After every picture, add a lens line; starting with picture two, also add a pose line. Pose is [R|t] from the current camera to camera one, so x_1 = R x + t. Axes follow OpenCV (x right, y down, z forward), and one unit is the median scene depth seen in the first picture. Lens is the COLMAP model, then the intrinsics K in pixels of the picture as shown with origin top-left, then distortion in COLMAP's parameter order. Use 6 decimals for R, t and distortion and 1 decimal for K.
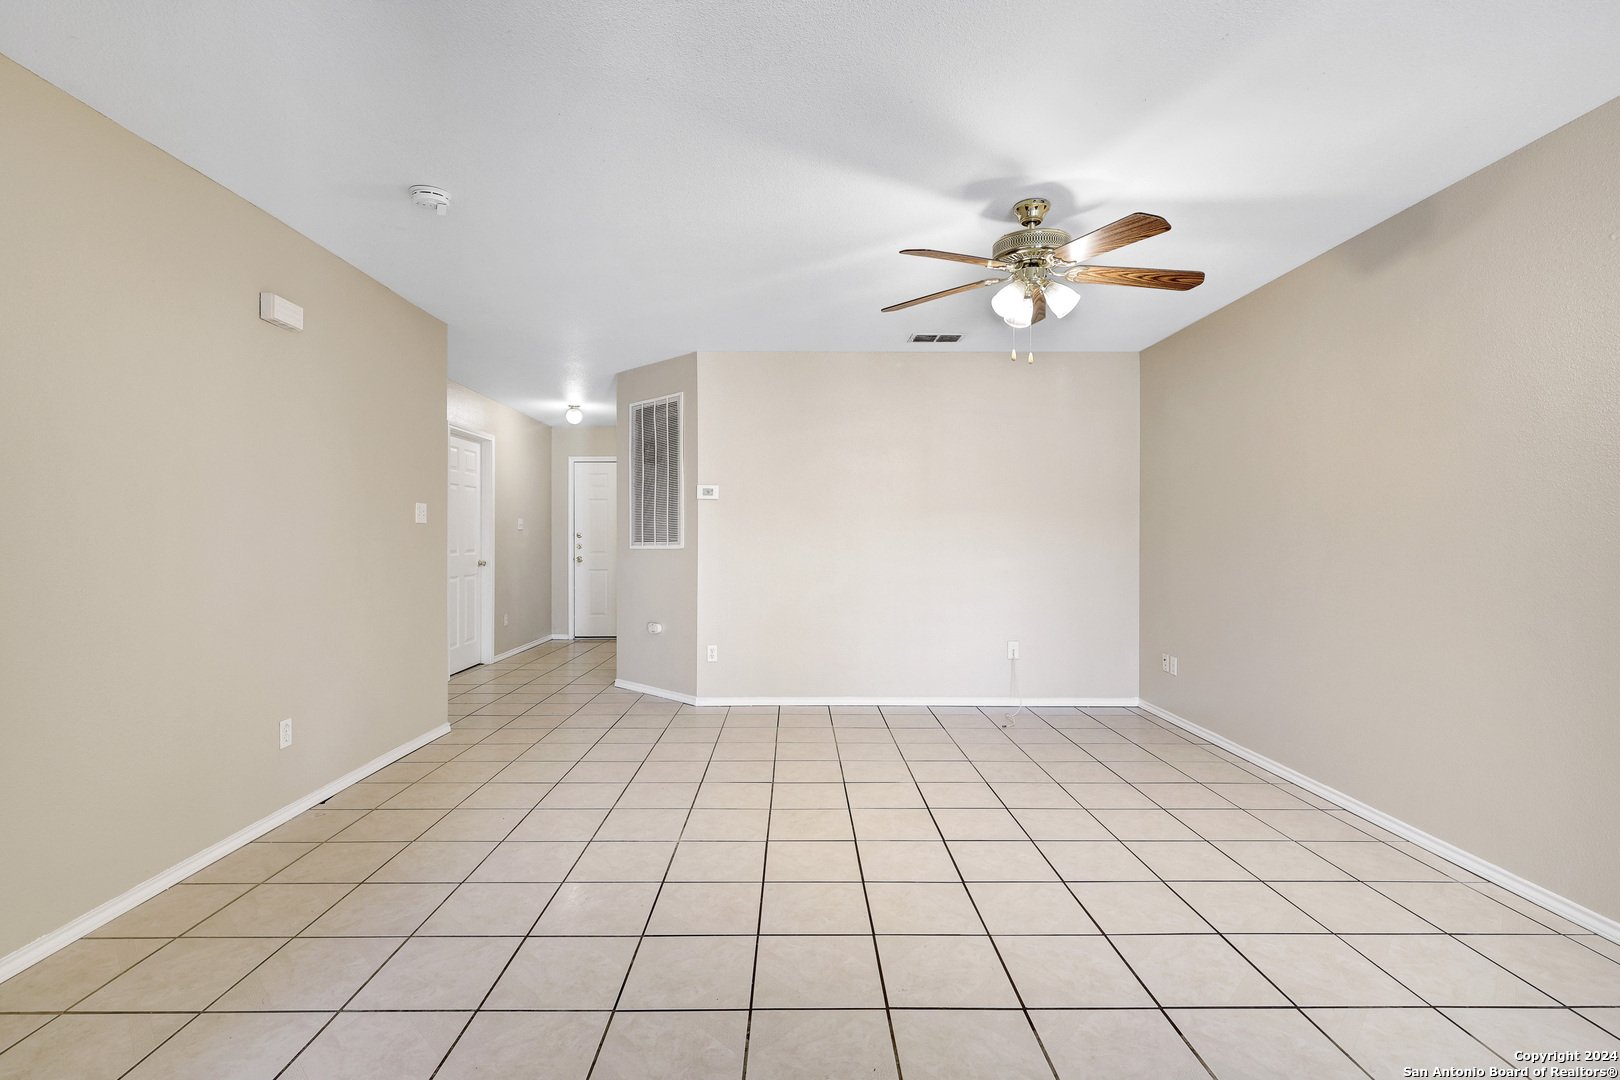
lens RADIAL K [[737.0, 0, 828.9], [0, 737.0, 537.1], [0, 0, 1]] dist [0.001060, -0.000055]
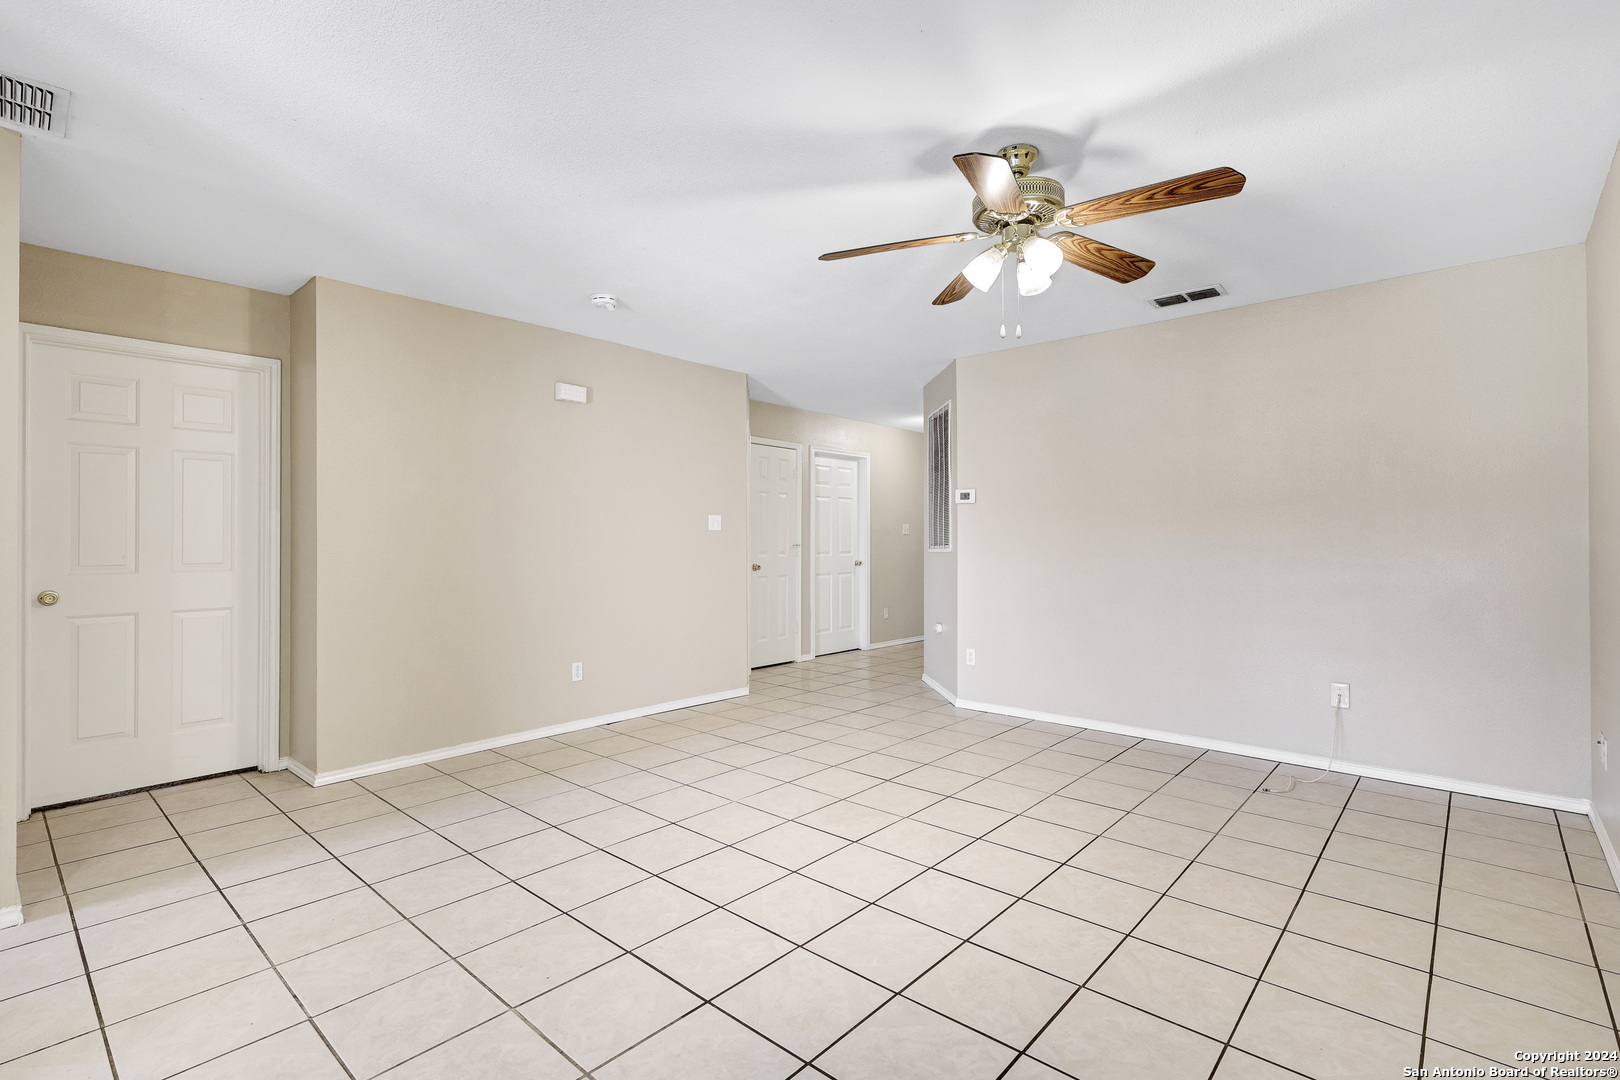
lens RADIAL K [[771.0, 0, 899.9], [0, 771.0, 539.4], [0, 0, 1]] dist [0.001285, -0.000004]
pose [[0.749405, -0.001255, -0.662111, 0.421038], [0.001062, 0.999999, -0.000694, -0.001553], [0.662112, -0.000183, 0.749405, 0.133110]]
